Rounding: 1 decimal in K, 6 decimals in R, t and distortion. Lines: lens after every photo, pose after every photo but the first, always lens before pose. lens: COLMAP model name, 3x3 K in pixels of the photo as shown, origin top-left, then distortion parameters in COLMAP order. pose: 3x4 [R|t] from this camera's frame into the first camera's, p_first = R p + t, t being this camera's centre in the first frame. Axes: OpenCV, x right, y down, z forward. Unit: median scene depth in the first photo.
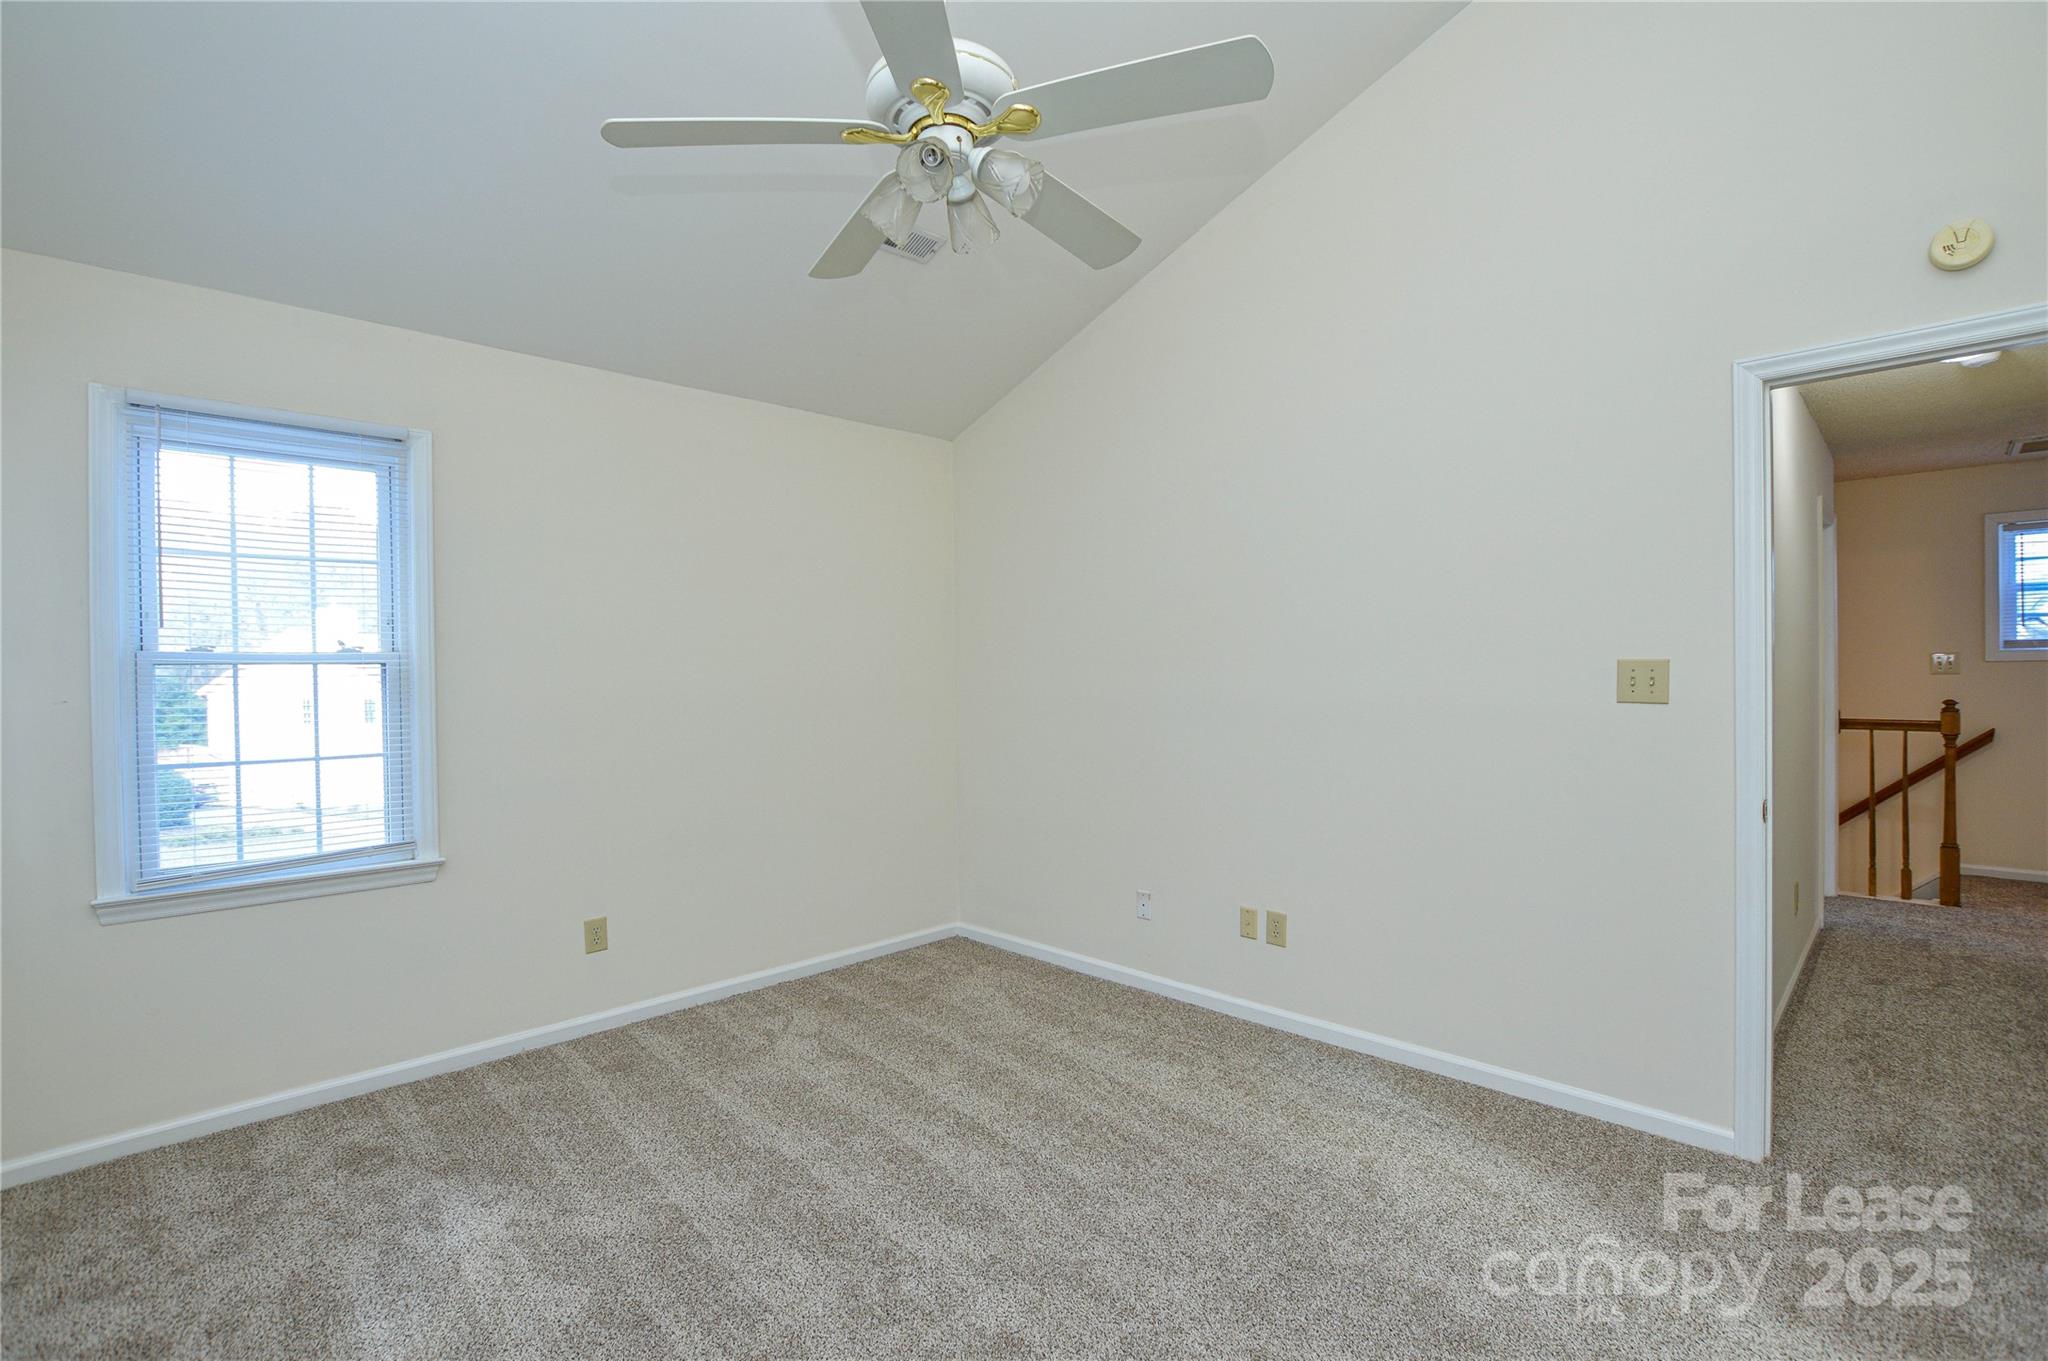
lens RADIAL K [[914.5, 0, 1029.0], [0, 914.5, 676.8], [0, 0, 1]] dist [-0.029648, 0.004221]
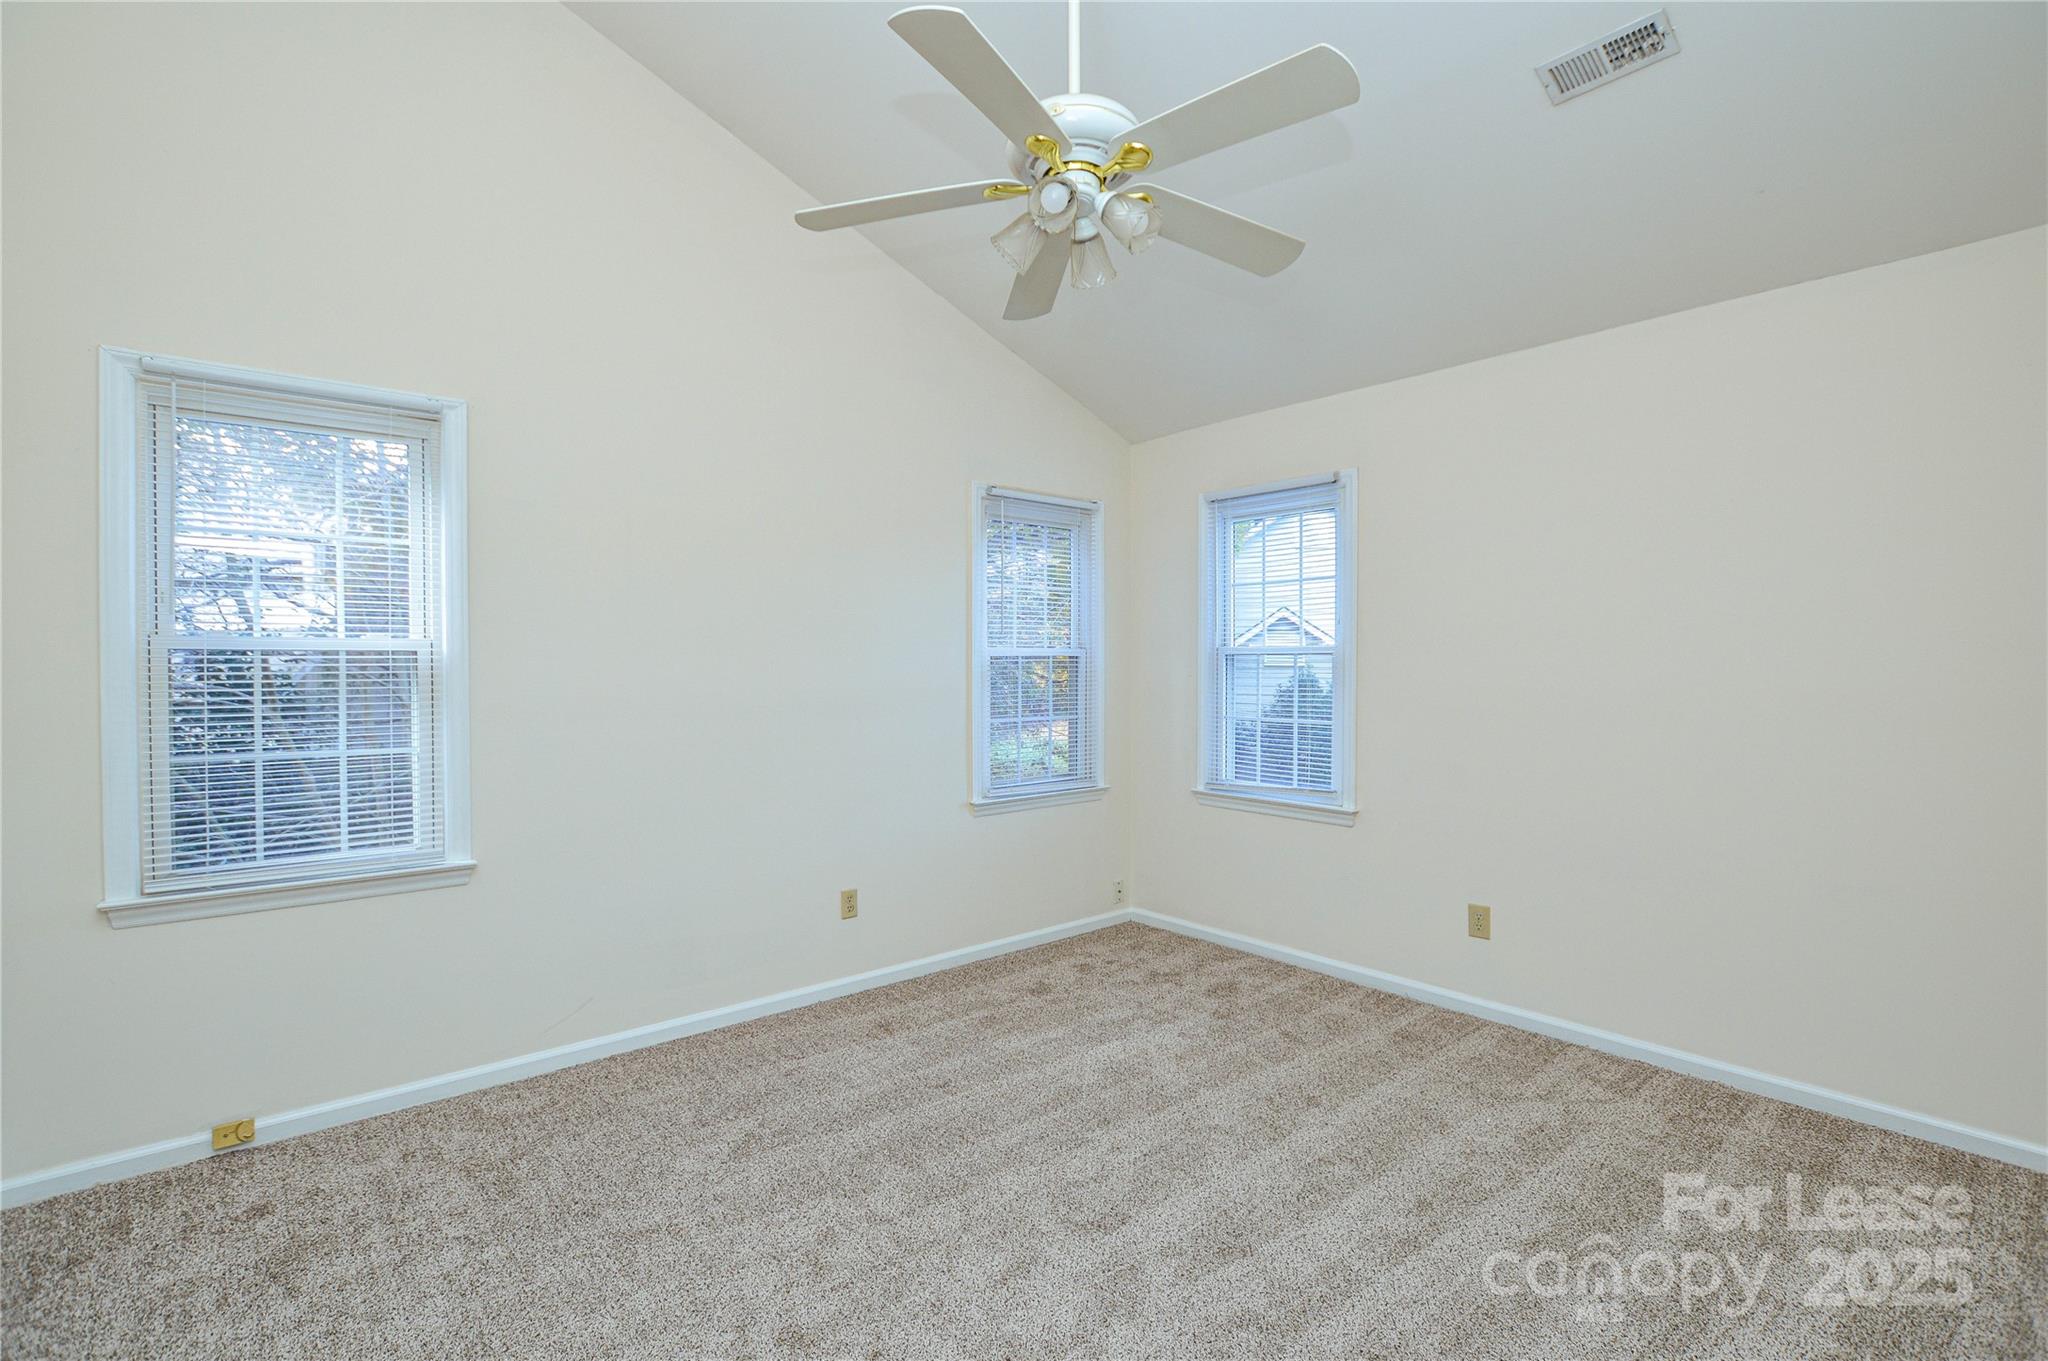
lens RADIAL K [[914.5, 0, 1014.0], [0, 914.5, 675.7], [0, 0, 1]] dist [-0.029648, 0.004221]
pose [[-0.072127, 0.026999, -0.997030, 0.679201], [-0.001421, 0.999630, 0.027173, -0.022605], [0.997394, 0.003376, -0.072062, 0.657209]]
